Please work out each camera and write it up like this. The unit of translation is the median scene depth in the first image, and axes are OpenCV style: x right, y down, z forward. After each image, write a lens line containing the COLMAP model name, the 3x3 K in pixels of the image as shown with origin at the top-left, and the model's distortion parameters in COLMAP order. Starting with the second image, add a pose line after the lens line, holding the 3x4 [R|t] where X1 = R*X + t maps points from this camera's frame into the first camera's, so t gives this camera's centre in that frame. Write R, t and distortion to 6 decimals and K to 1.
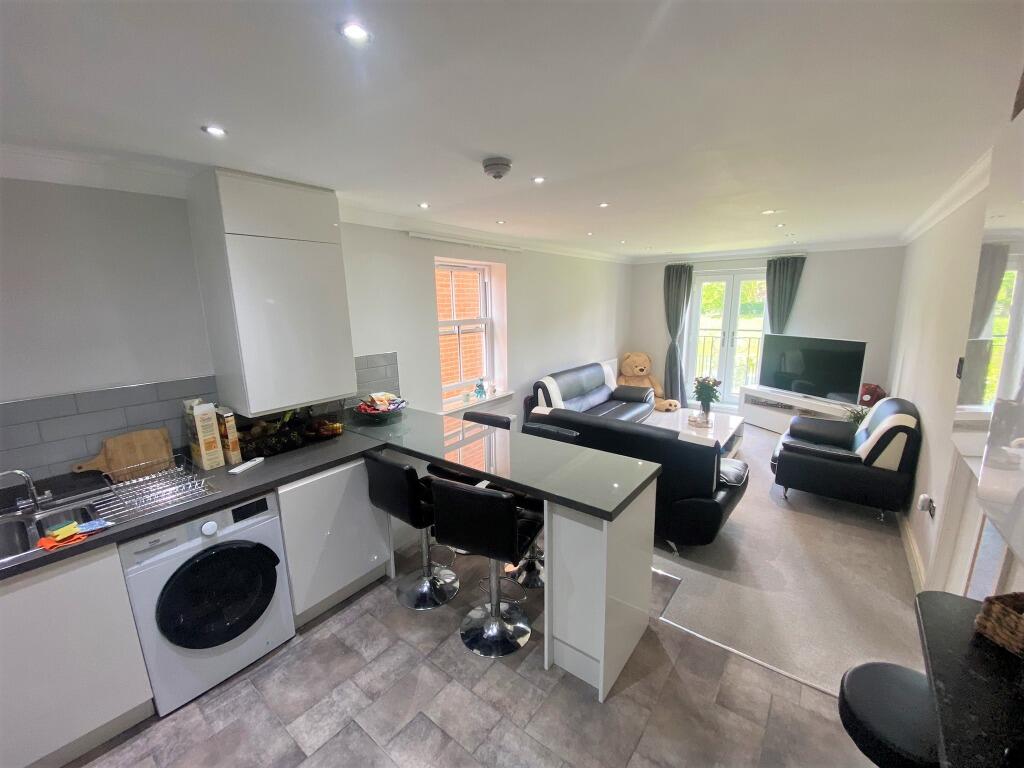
lens RADIAL K [[419.6, 0, 513.0], [0, 419.6, 380.7], [0, 0, 1]] dist [0.001592, 0.000063]
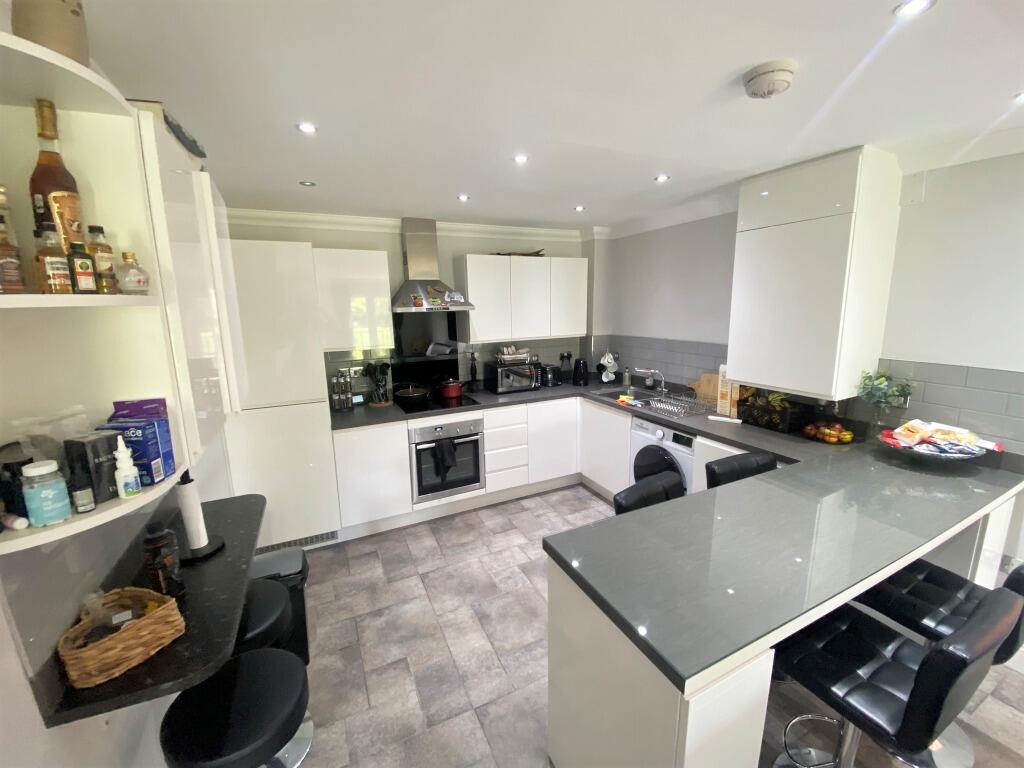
lens RADIAL K [[419.6, 0, 515.1], [0, 419.6, 385.9], [0, 0, 1]] dist [0.001592, 0.000063]
pose [[-0.440611, 0.201767, -0.874730, 0.814614], [-0.146032, 0.945325, 0.291608, -0.189095], [0.885741, 0.256224, -0.387056, 1.035794]]
